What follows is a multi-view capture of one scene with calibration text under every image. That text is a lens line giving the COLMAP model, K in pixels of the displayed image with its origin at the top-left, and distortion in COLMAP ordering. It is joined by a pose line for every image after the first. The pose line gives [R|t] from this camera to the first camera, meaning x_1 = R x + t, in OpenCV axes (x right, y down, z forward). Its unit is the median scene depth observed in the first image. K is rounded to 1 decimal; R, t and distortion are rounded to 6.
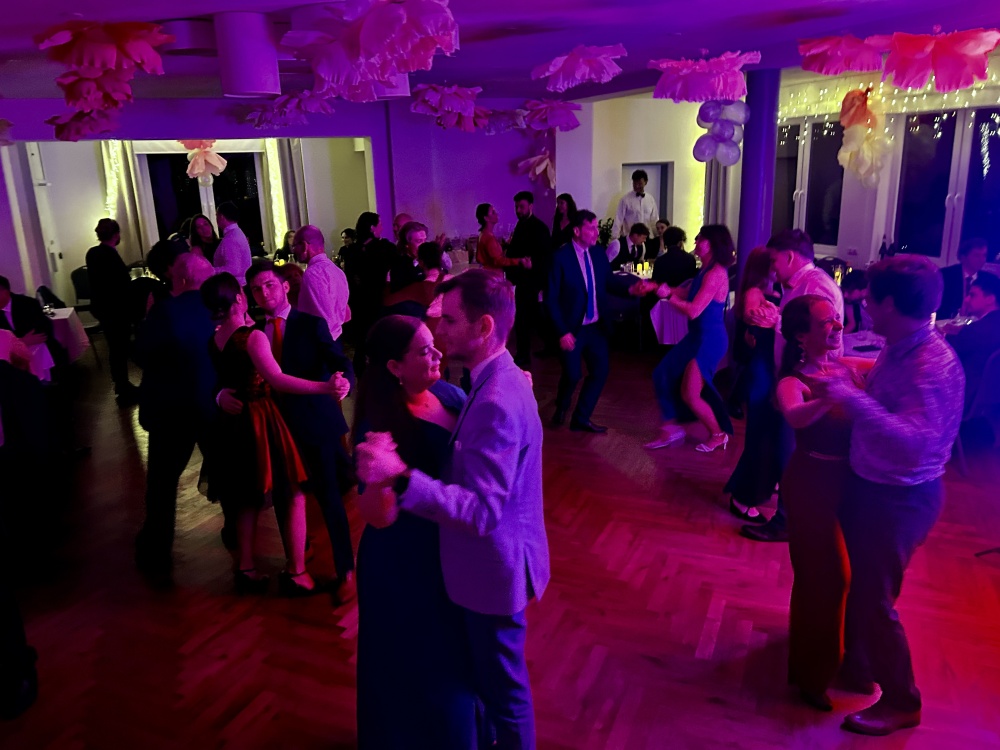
lens RADIAL K [[743.2, 0, 500.9], [0, 743.2, 368.8], [0, 0, 1]] dist [0.046394, -0.049374]
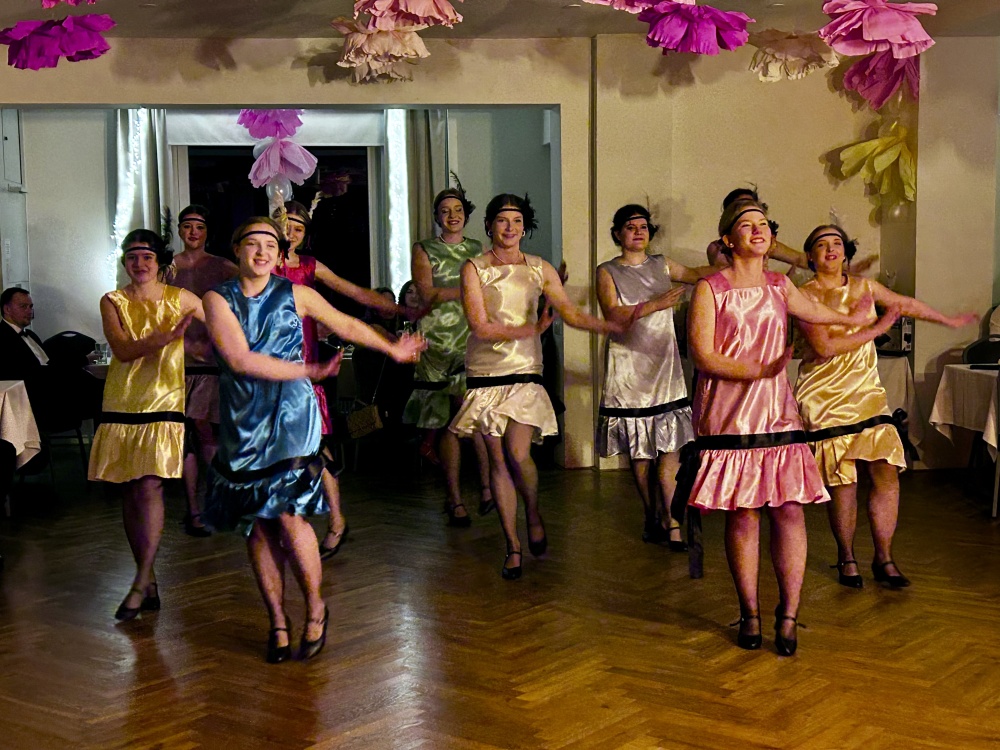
lens RADIAL K [[1482.8, 0, 499.4], [0, 1482.8, 384.5], [0, 0, 1]] dist [0.053776, 0.000000]
pose [[0.967283, 0.038600, -0.250748, 0.109358], [-0.079975, 0.984358, -0.156980, 0.112501], [0.240766, 0.171897, 0.955240, -0.006131]]
